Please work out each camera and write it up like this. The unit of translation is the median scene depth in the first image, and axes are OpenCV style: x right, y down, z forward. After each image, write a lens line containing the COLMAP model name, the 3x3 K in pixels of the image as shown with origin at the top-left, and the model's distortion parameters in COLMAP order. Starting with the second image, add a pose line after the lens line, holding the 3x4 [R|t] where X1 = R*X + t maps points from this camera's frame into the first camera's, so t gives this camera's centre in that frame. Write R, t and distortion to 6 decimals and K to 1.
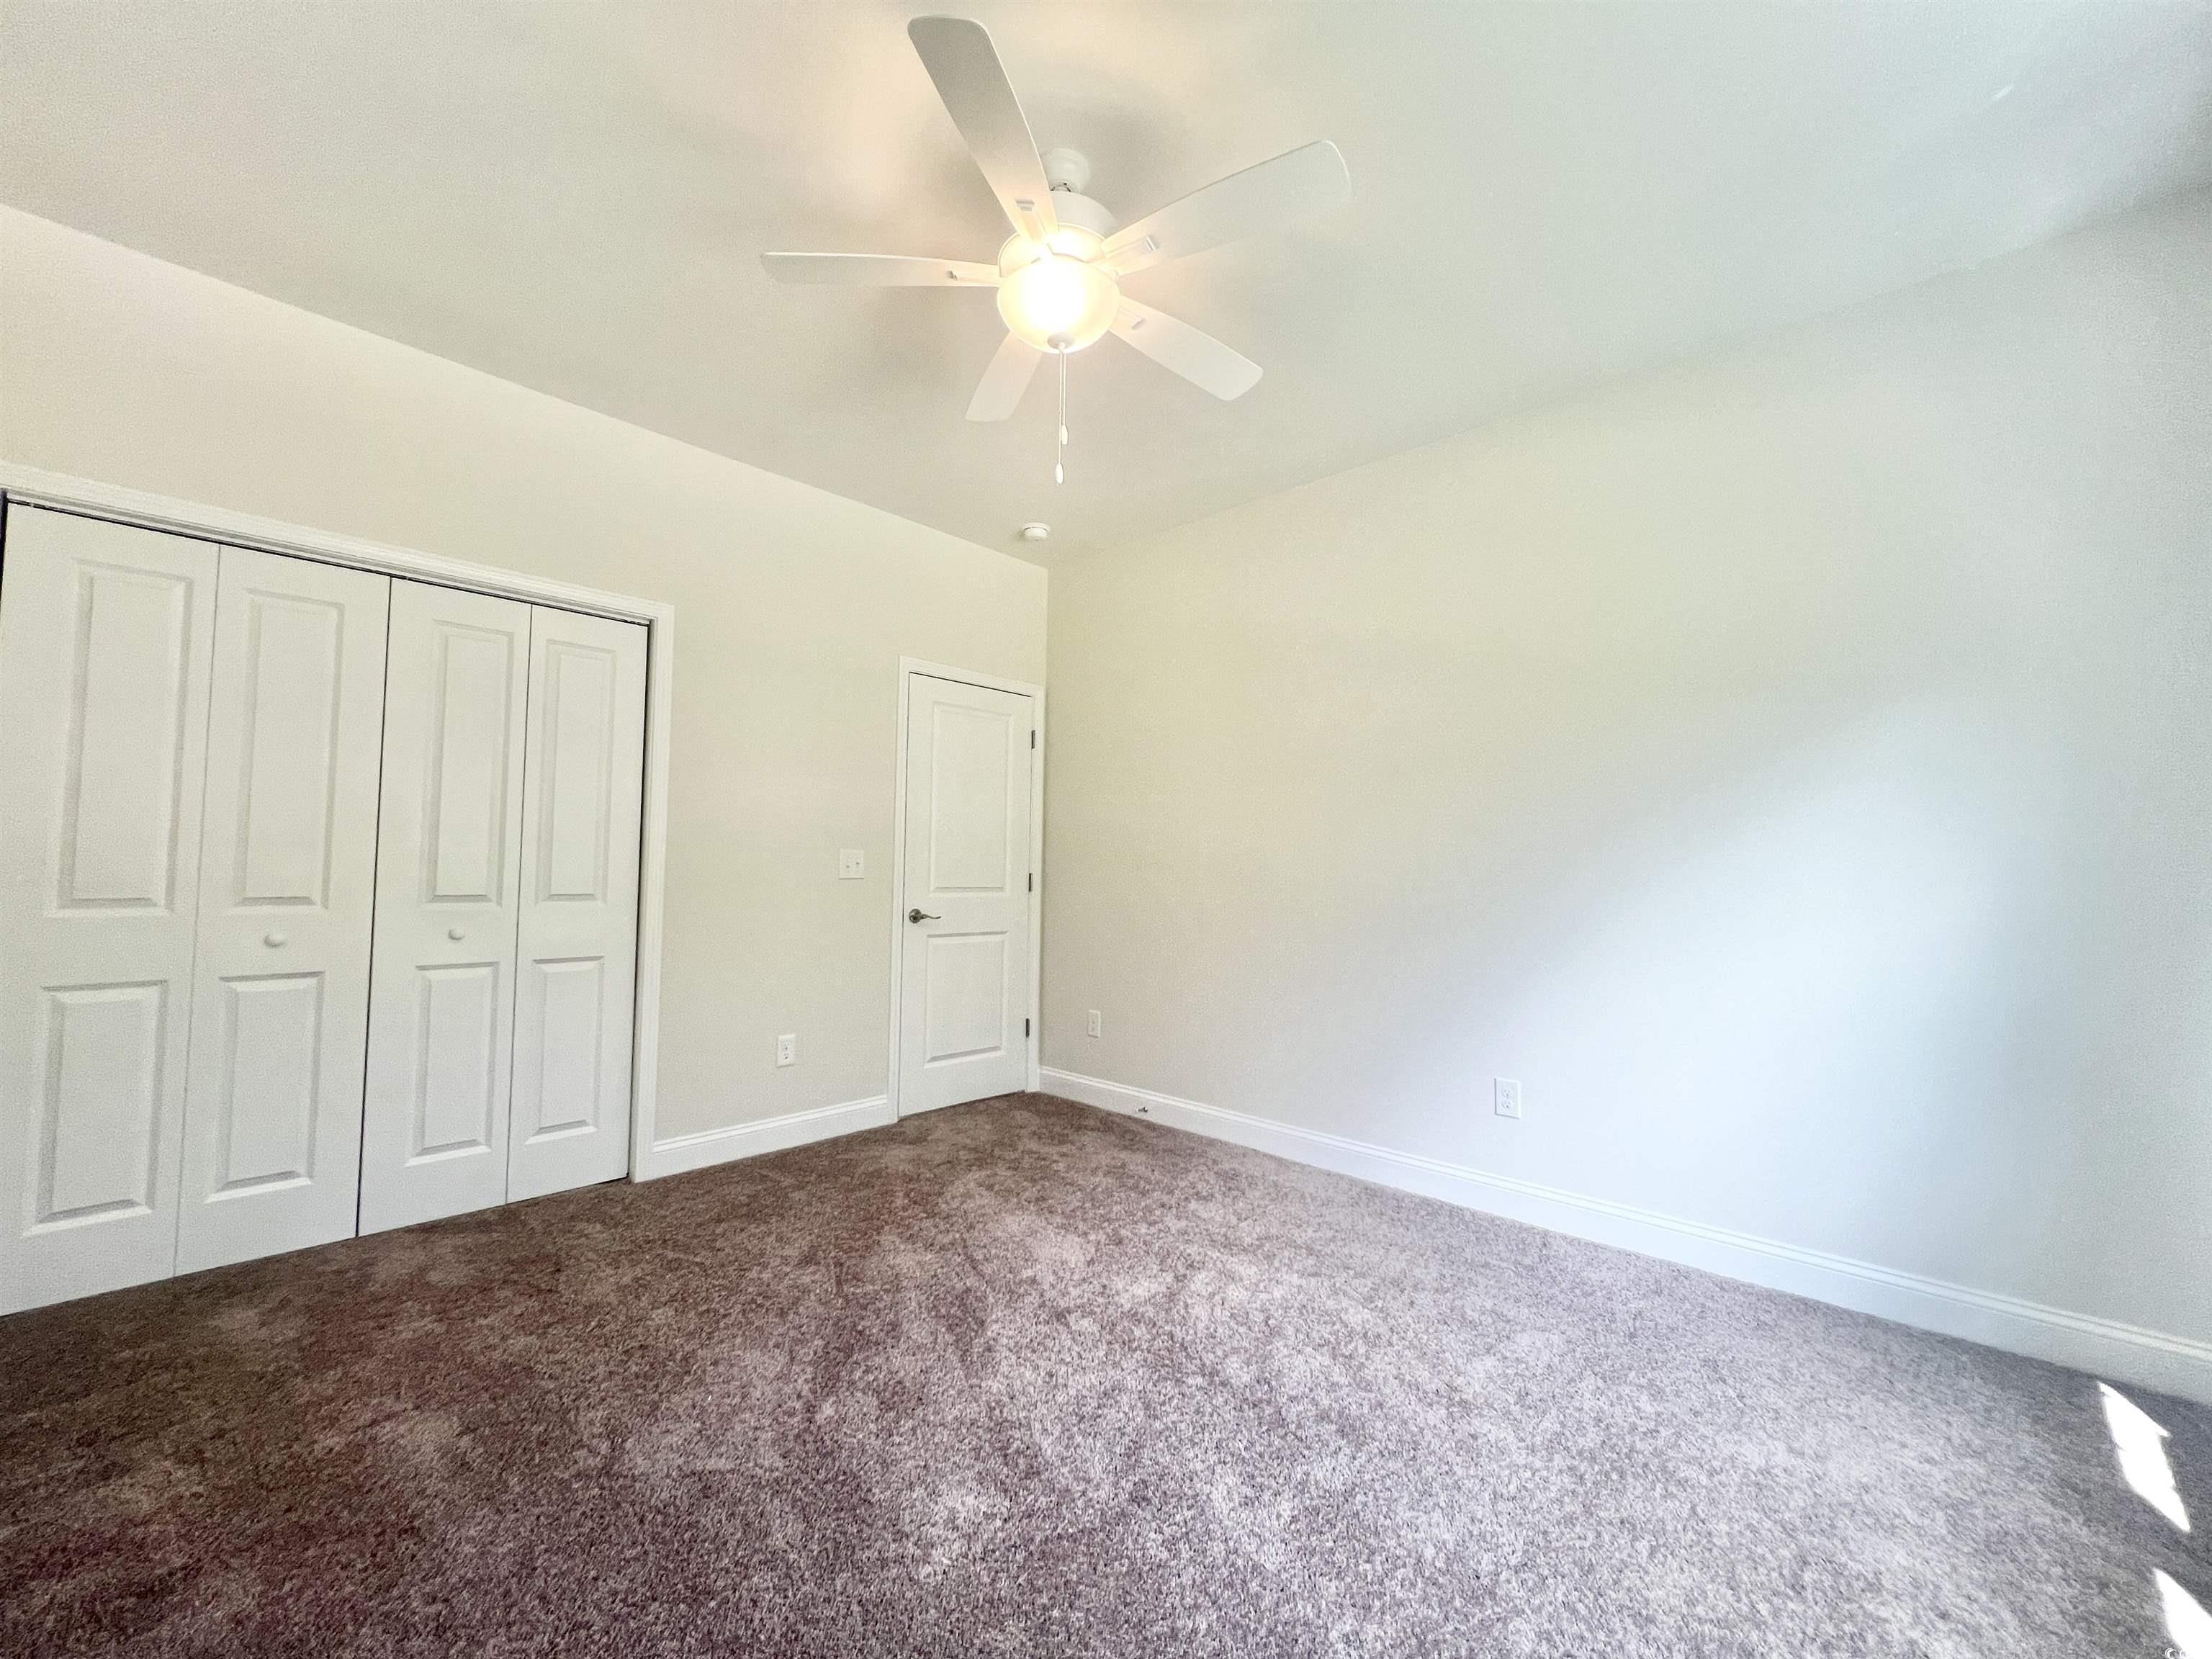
lens RADIAL K [[888.2, 0, 1101.5], [0, 888.2, 825.5], [0, 0, 1]] dist [0.000149, -0.000067]
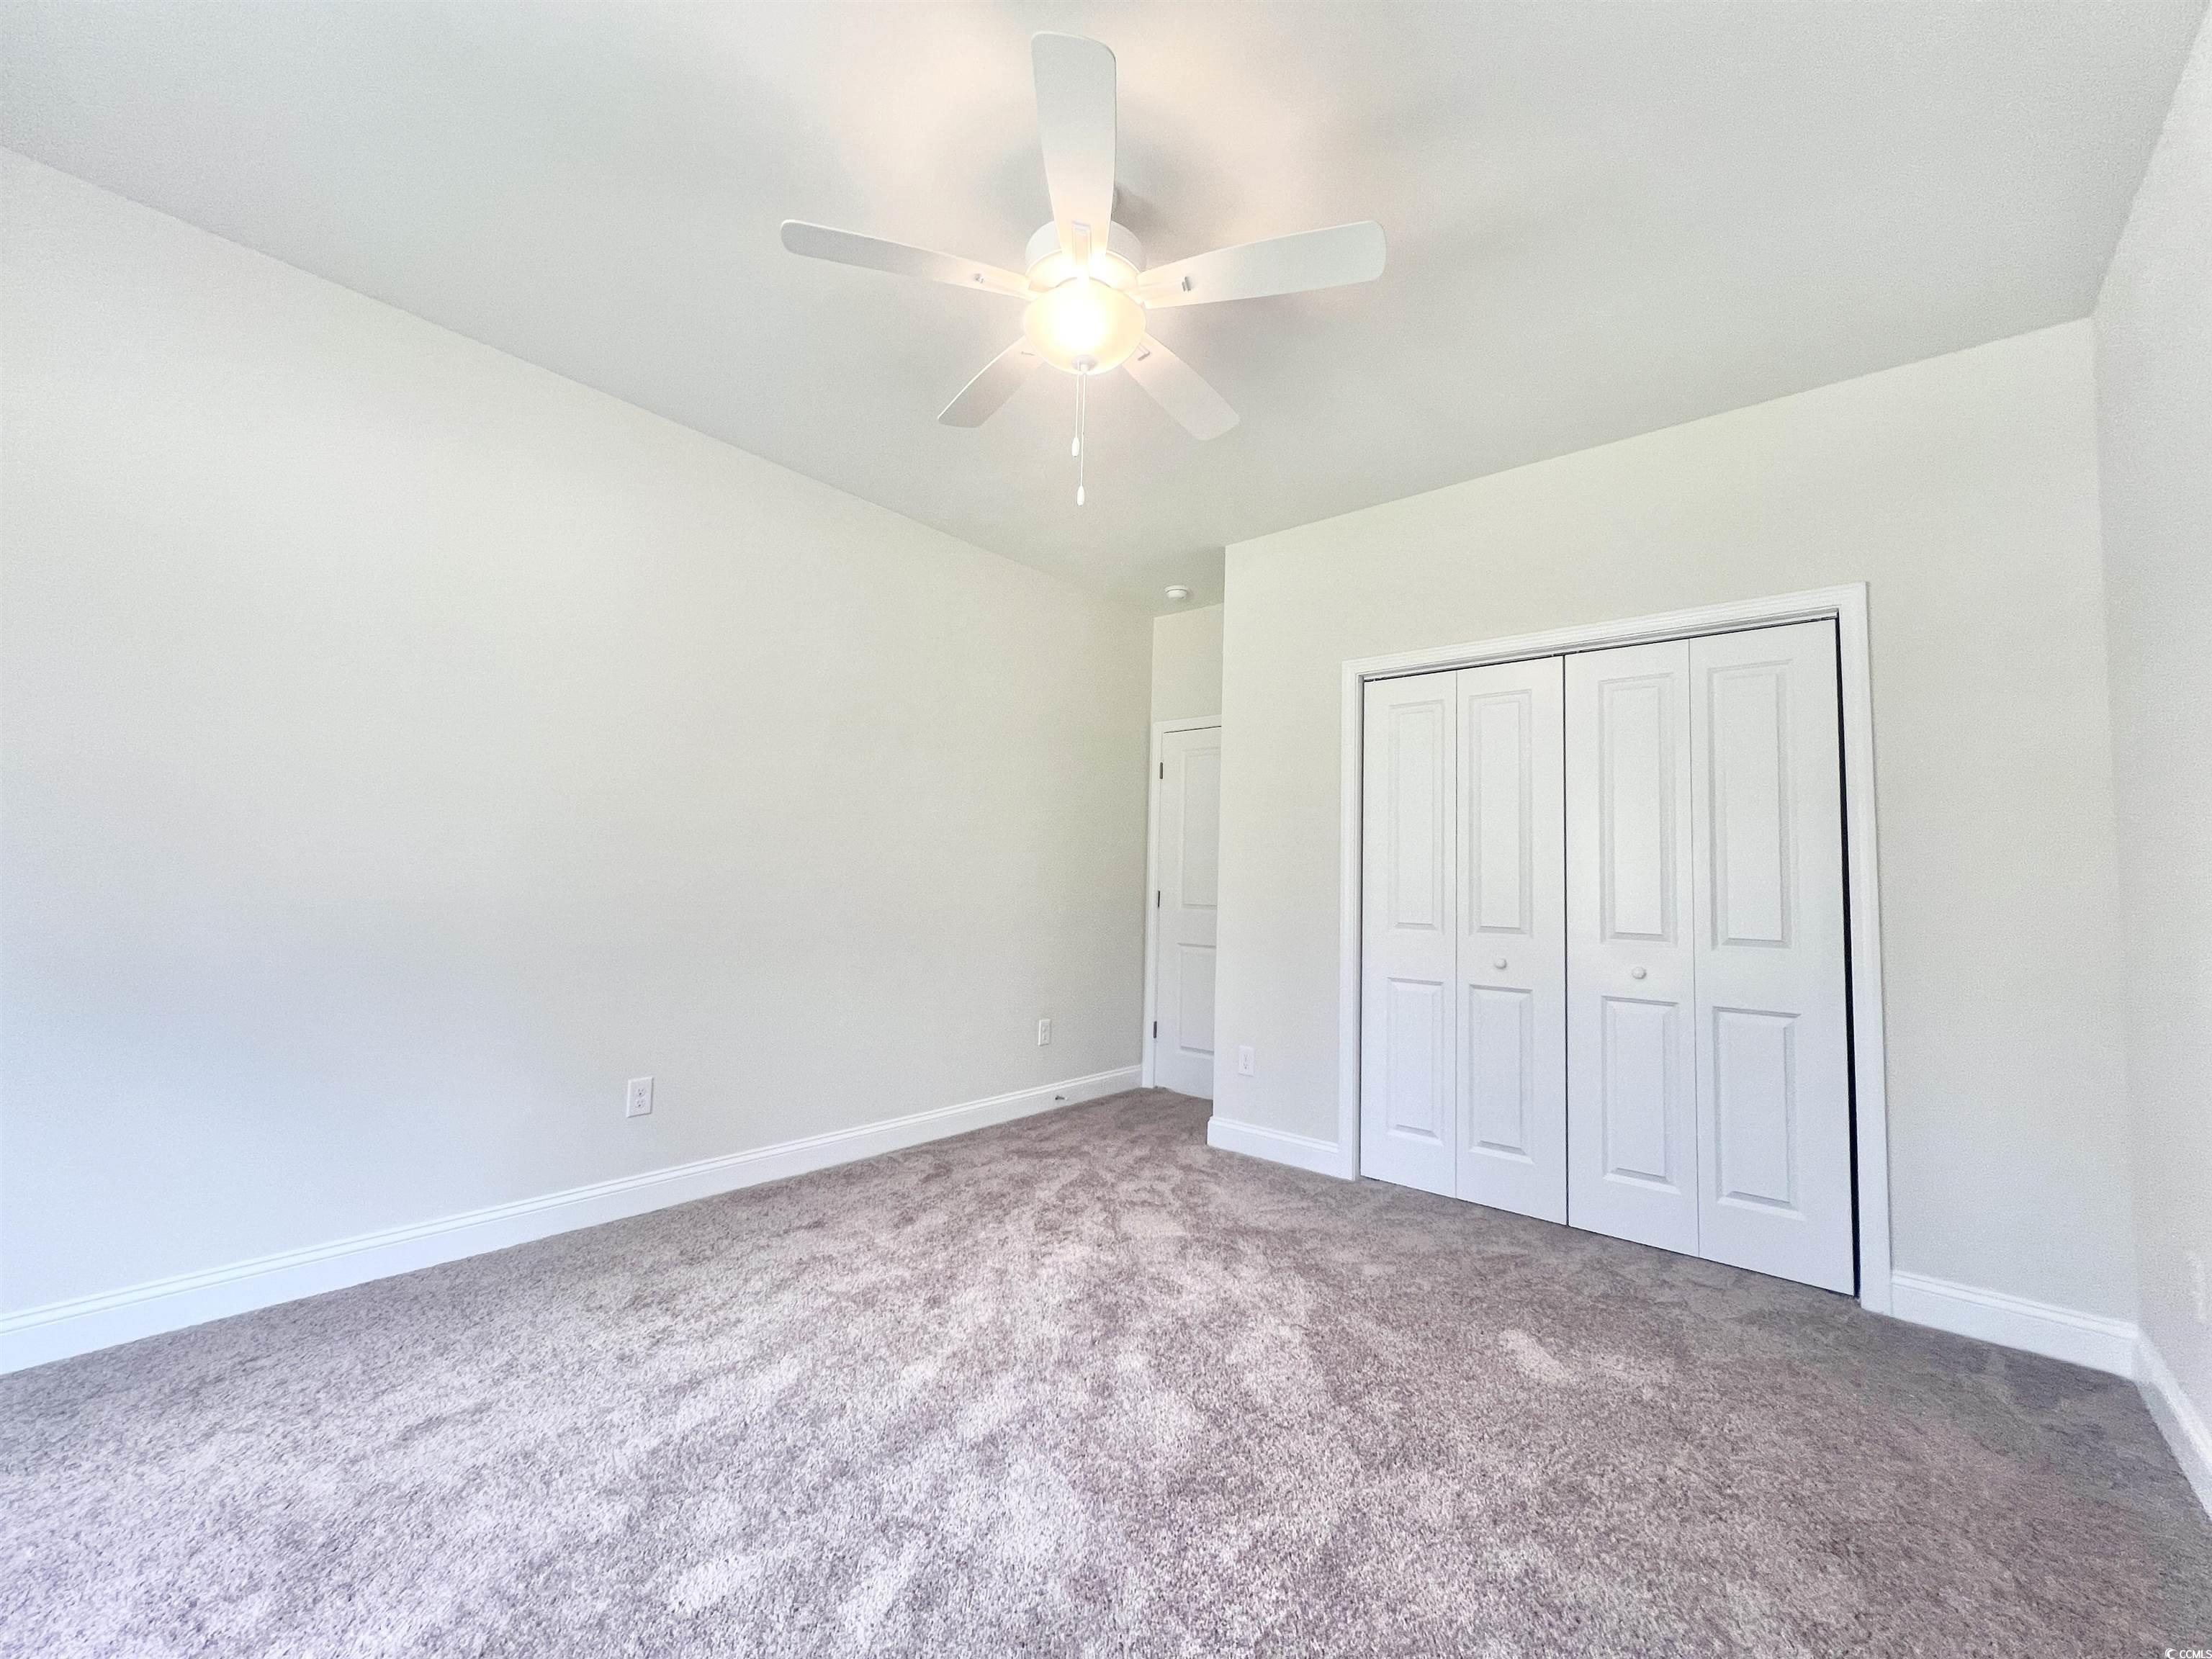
lens RADIAL K [[888.2, 0, 1098.8], [0, 888.2, 835.0], [0, 0, 1]] dist [0.000149, -0.000067]
pose [[0.065213, -0.064533, -0.995782, 0.258120], [0.016260, 0.997843, -0.063601, 0.015929], [0.997739, -0.012044, 0.066122, 0.264875]]
